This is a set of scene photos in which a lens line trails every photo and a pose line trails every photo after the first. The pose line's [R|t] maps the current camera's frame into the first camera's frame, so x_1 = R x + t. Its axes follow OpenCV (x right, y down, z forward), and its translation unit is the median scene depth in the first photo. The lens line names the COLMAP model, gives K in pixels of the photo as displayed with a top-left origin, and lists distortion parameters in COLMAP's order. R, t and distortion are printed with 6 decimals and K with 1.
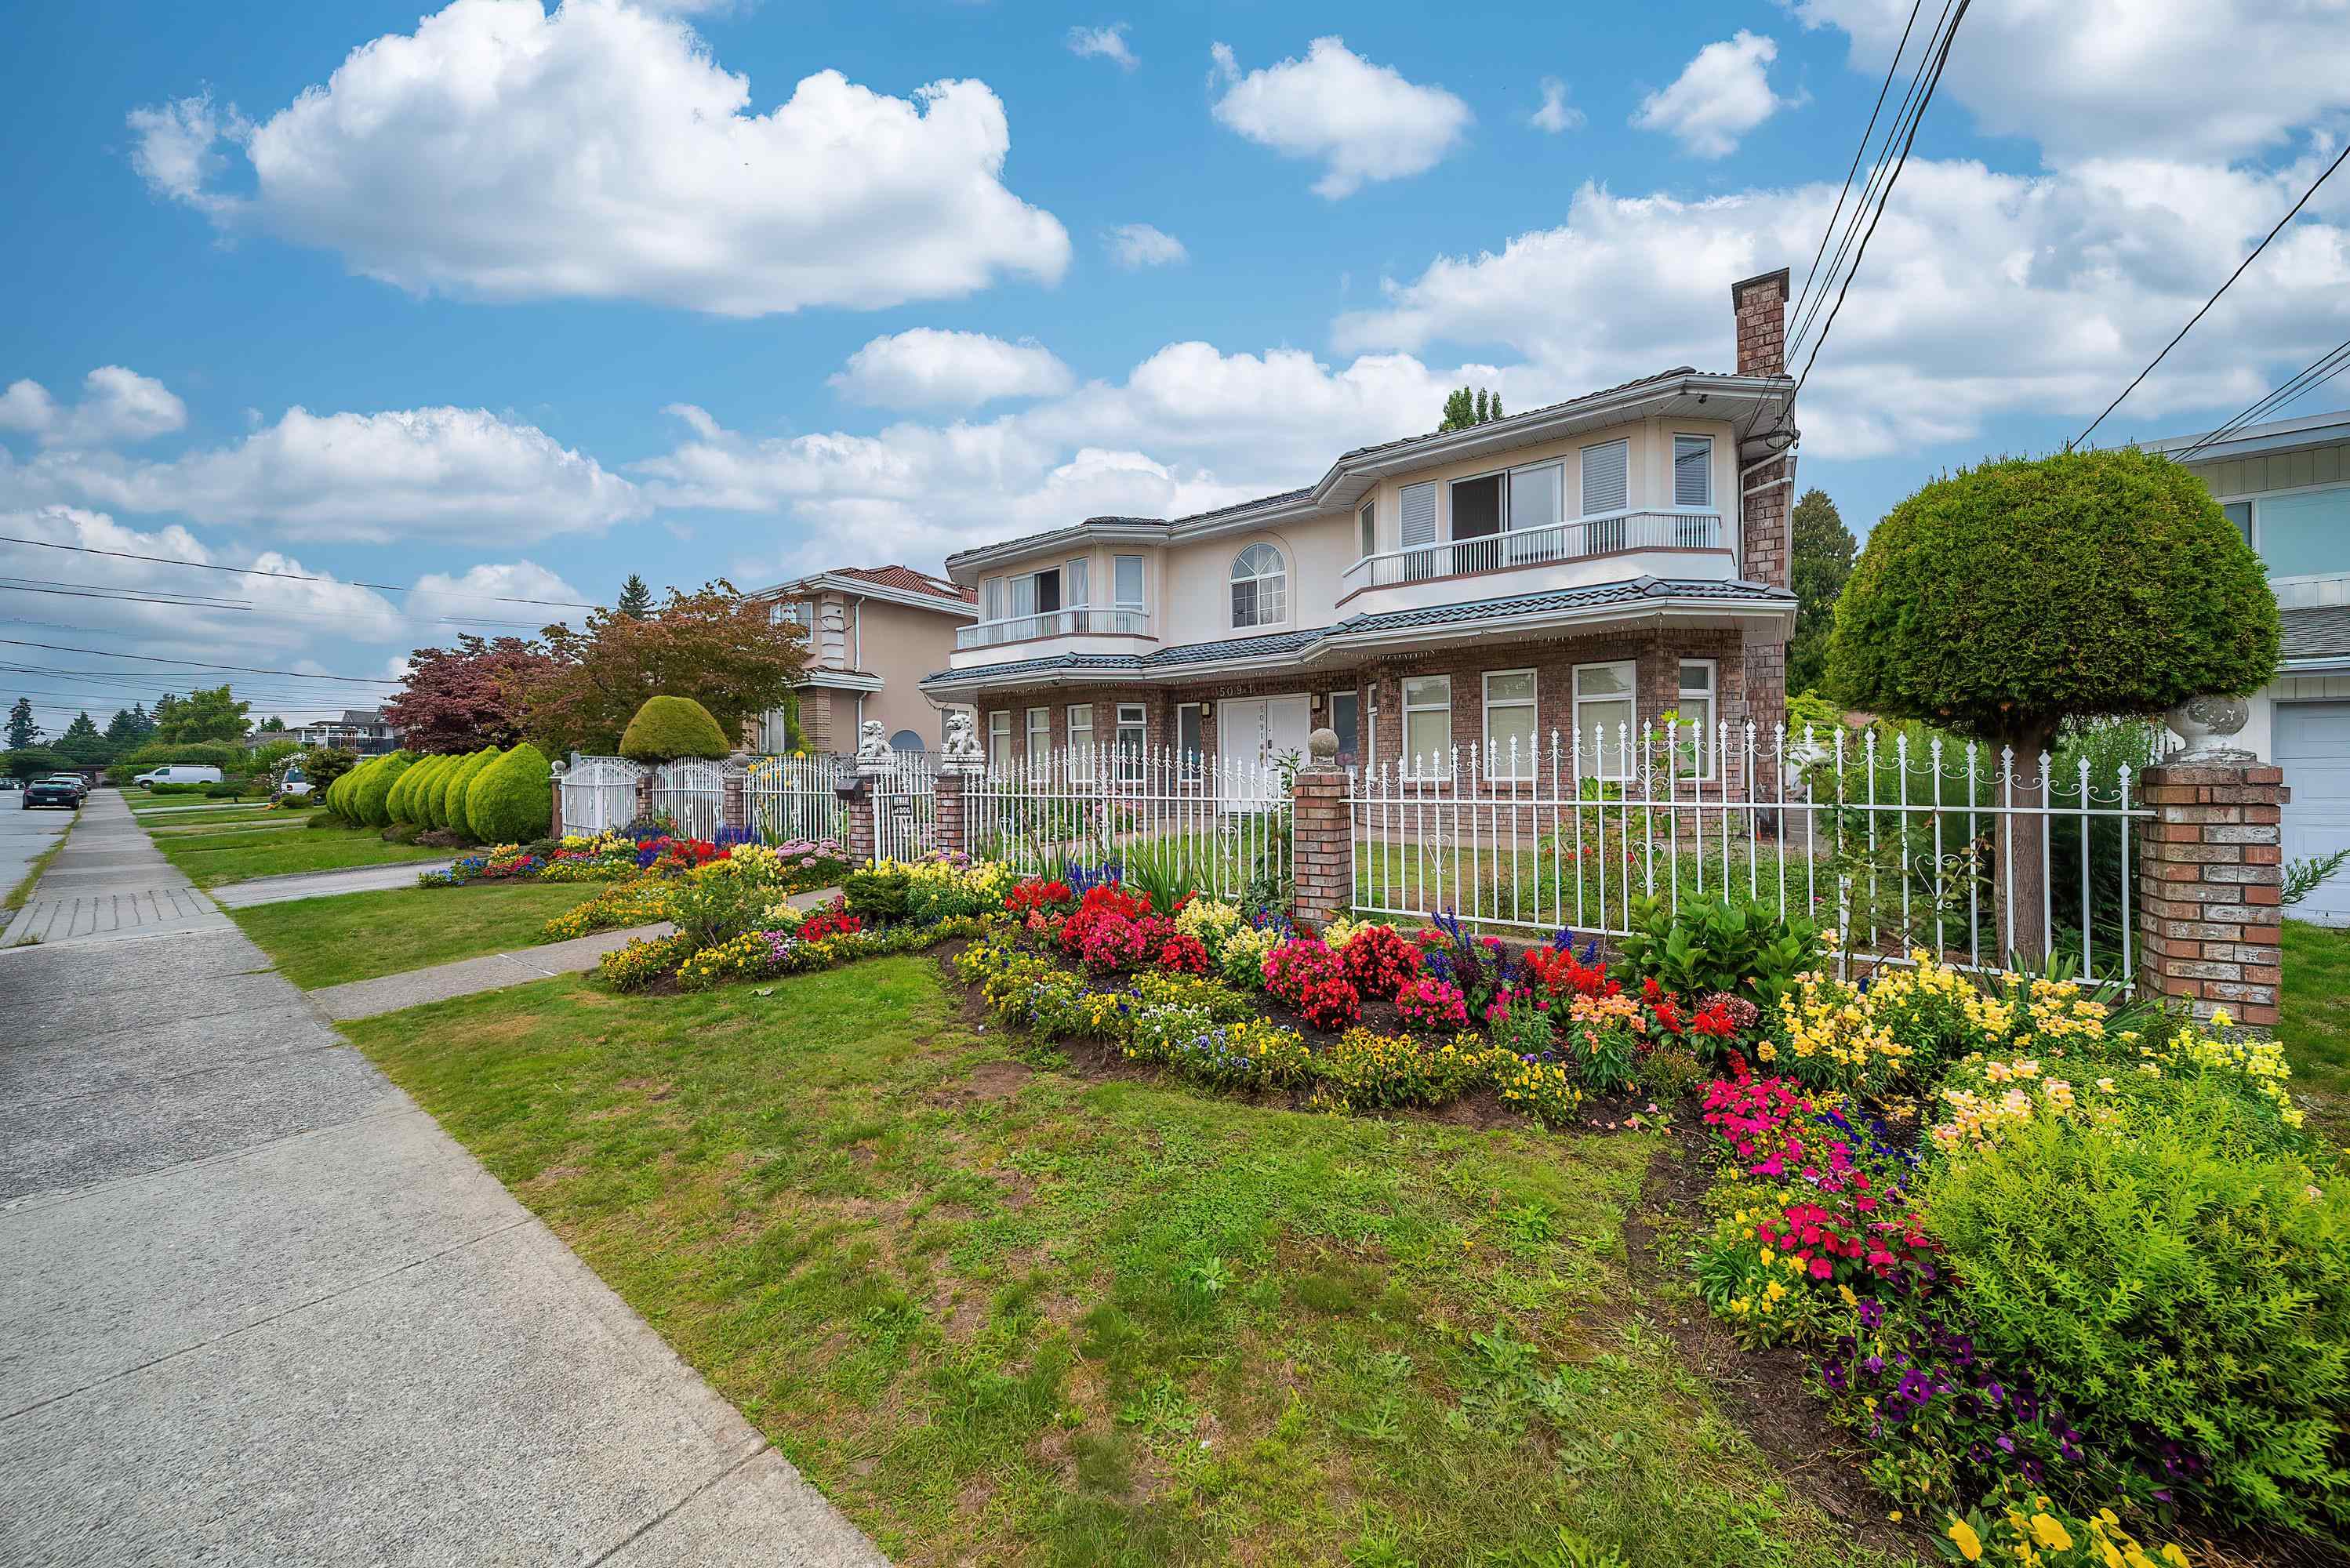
lens RADIAL K [[762.2, 0, 1169.5], [0, 762.2, 784.3], [0, 0, 1]] dist [0.000384, 0.000000]
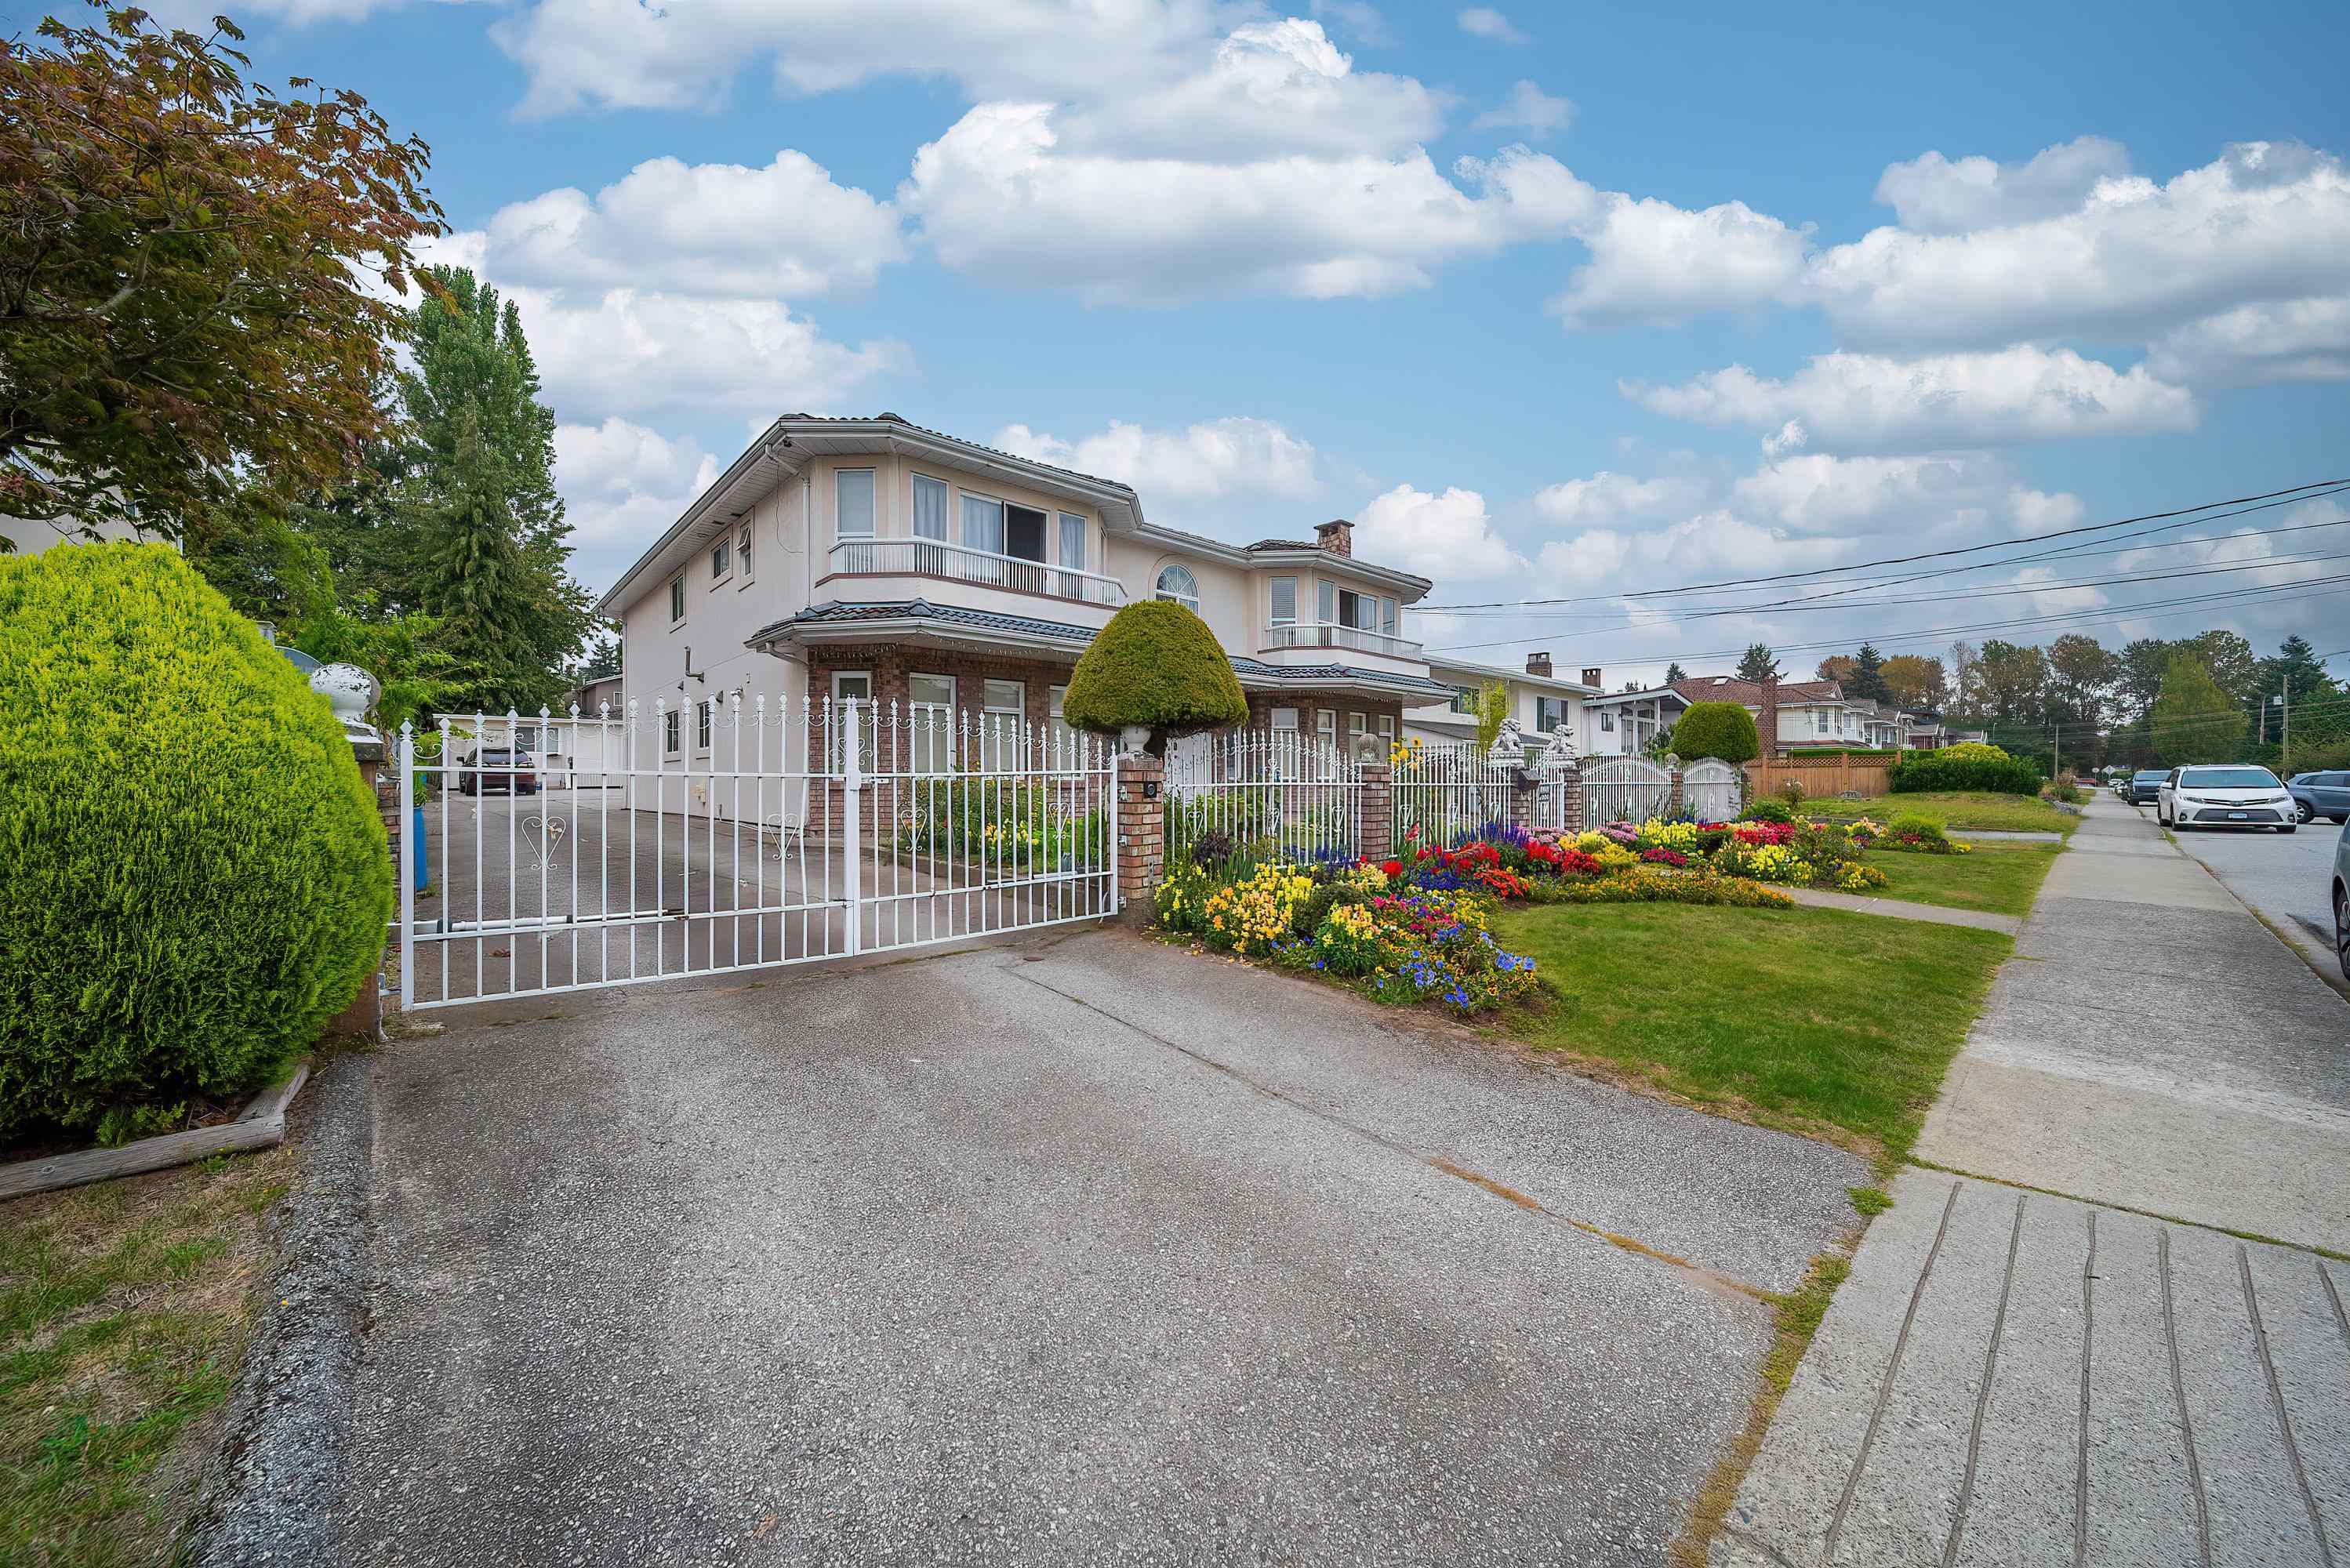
lens RADIAL K [[821.2, 0, 1173.4], [0, 821.2, 778.7], [0, 0, 1]] dist [-0.007810, 0.000088]
pose [[0.249297, 0.003054, 0.968422, -1.003605], [-0.002048, 0.999994, -0.002626, -0.002390], [-0.968425, -0.001328, 0.249301, 0.694926]]
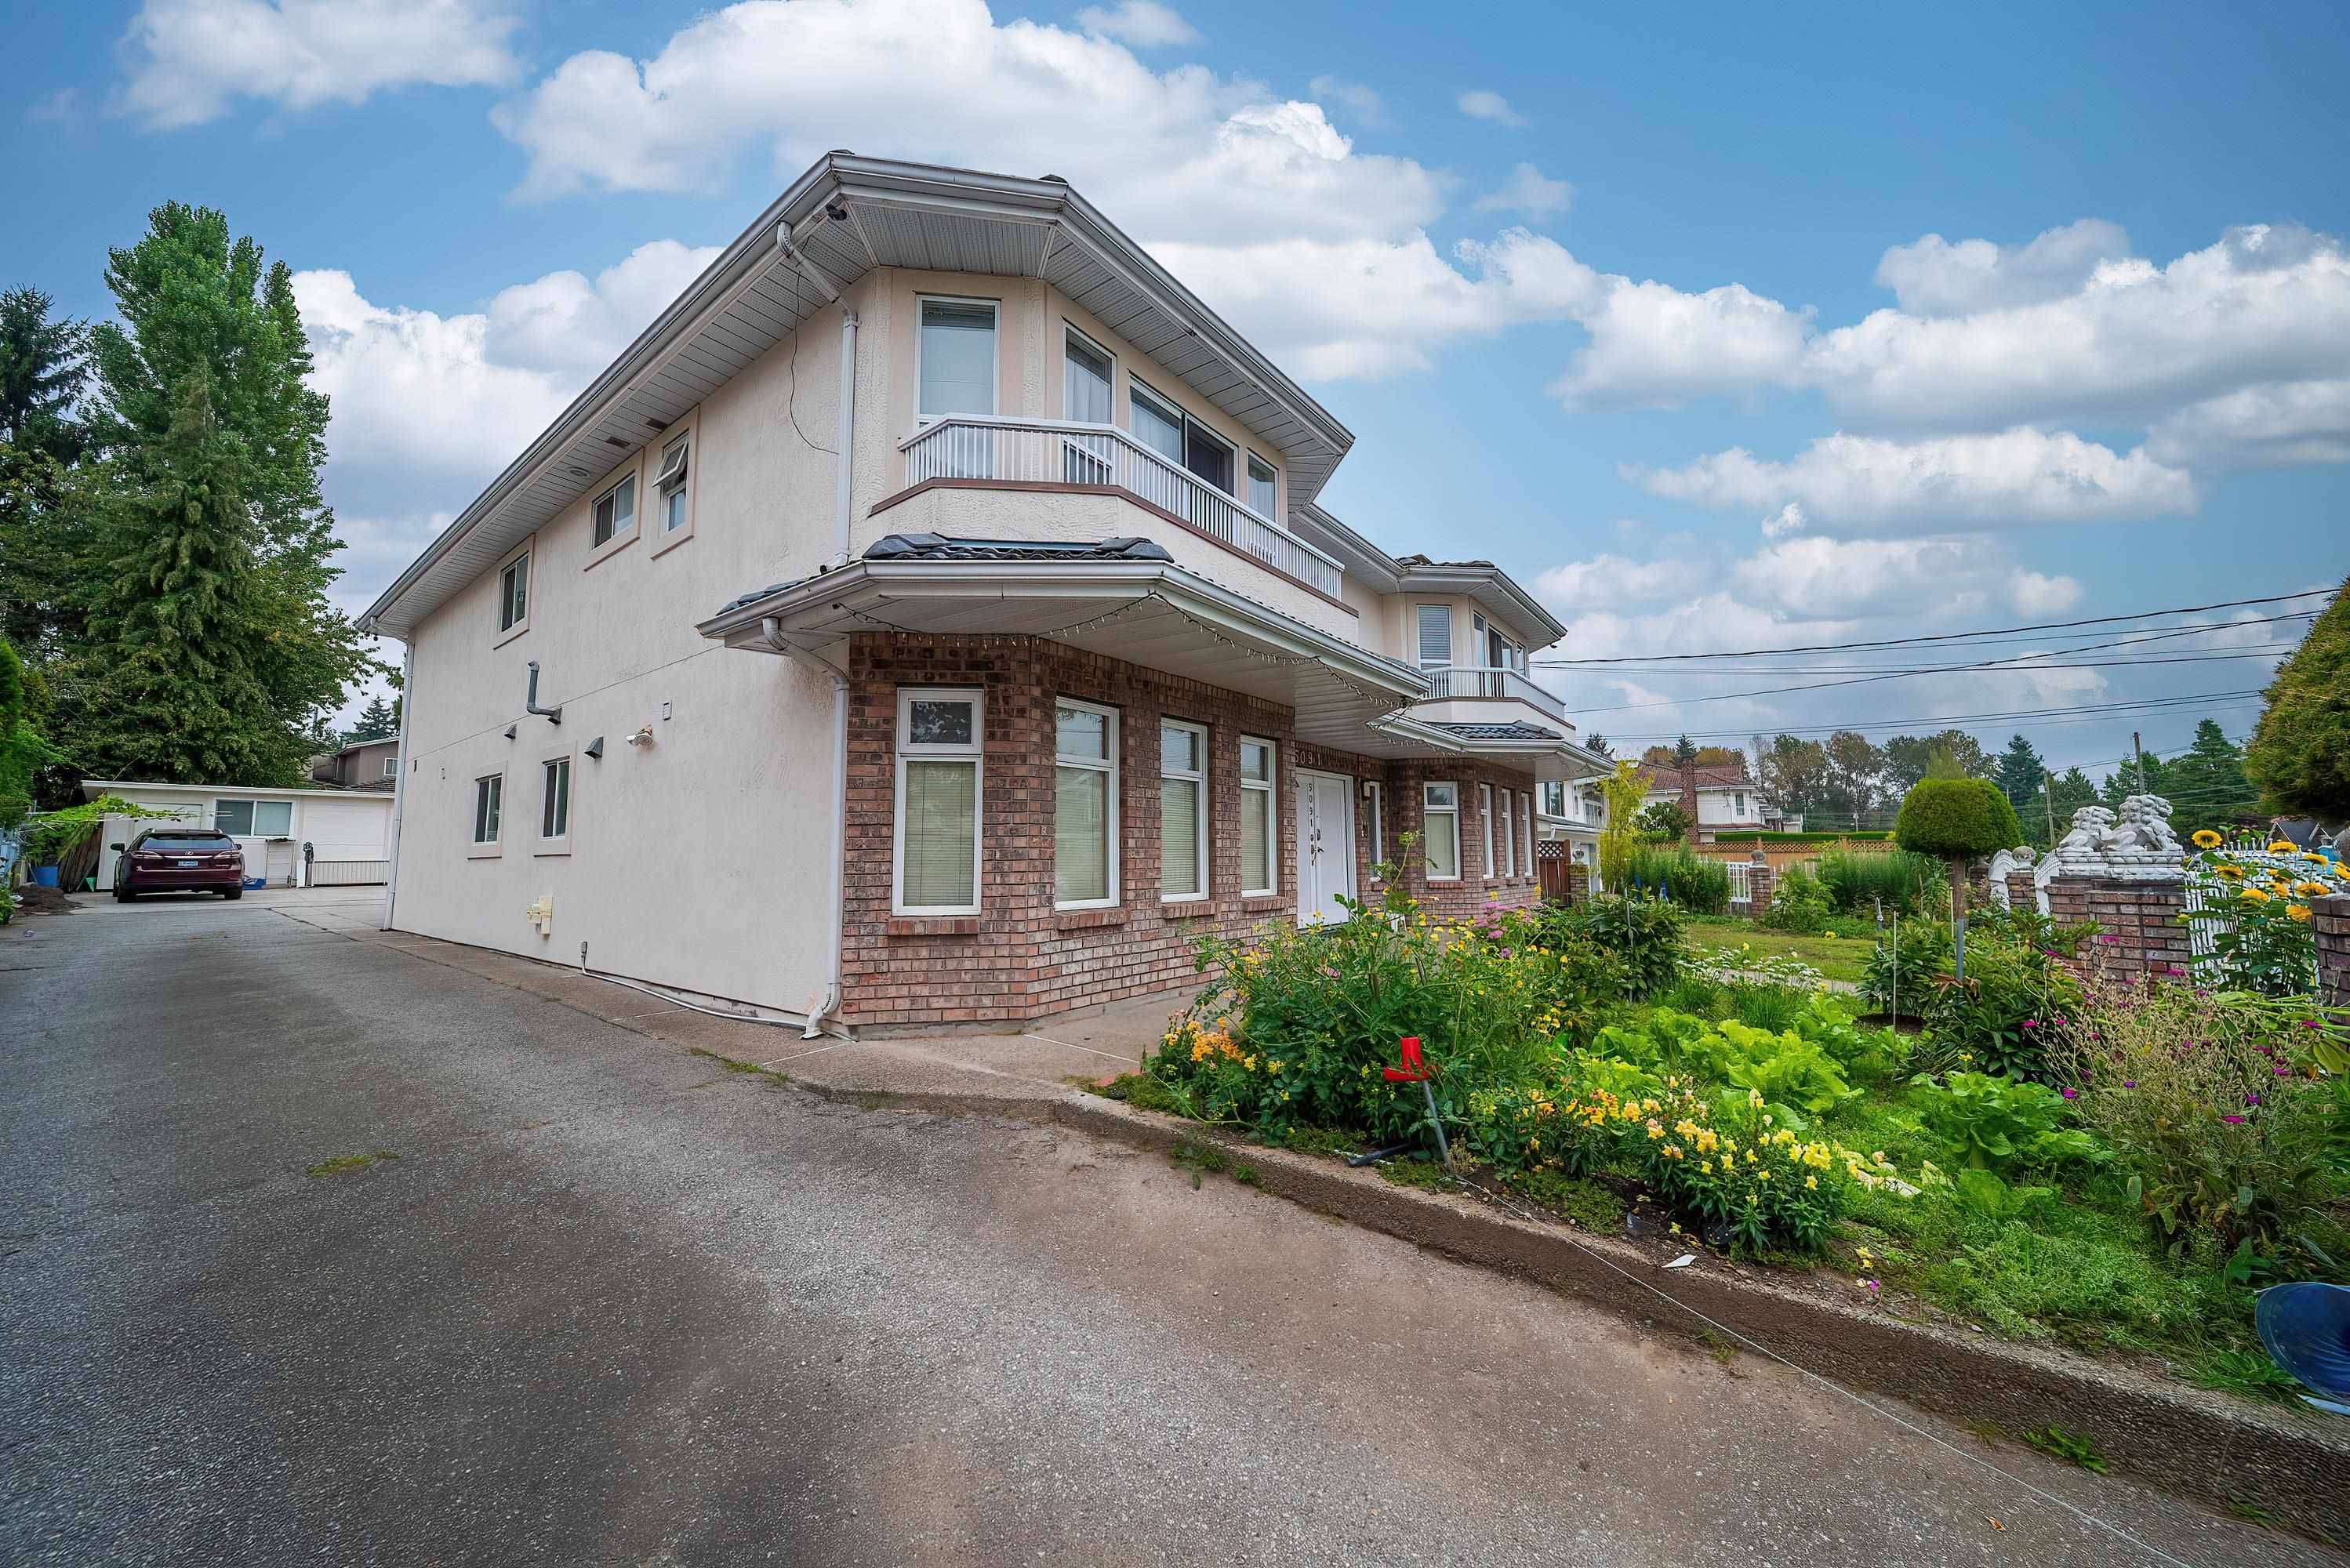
lens RADIAL K [[821.2, 0, 1173.8], [0, 821.2, 779.2], [0, 0, 1]] dist [-0.007810, 0.000088]
pose [[0.080657, 0.098829, 0.991830, -0.677733], [0.002935, 0.995044, -0.099388, -0.026758], [-0.996738, 0.010927, 0.079967, 1.061624]]
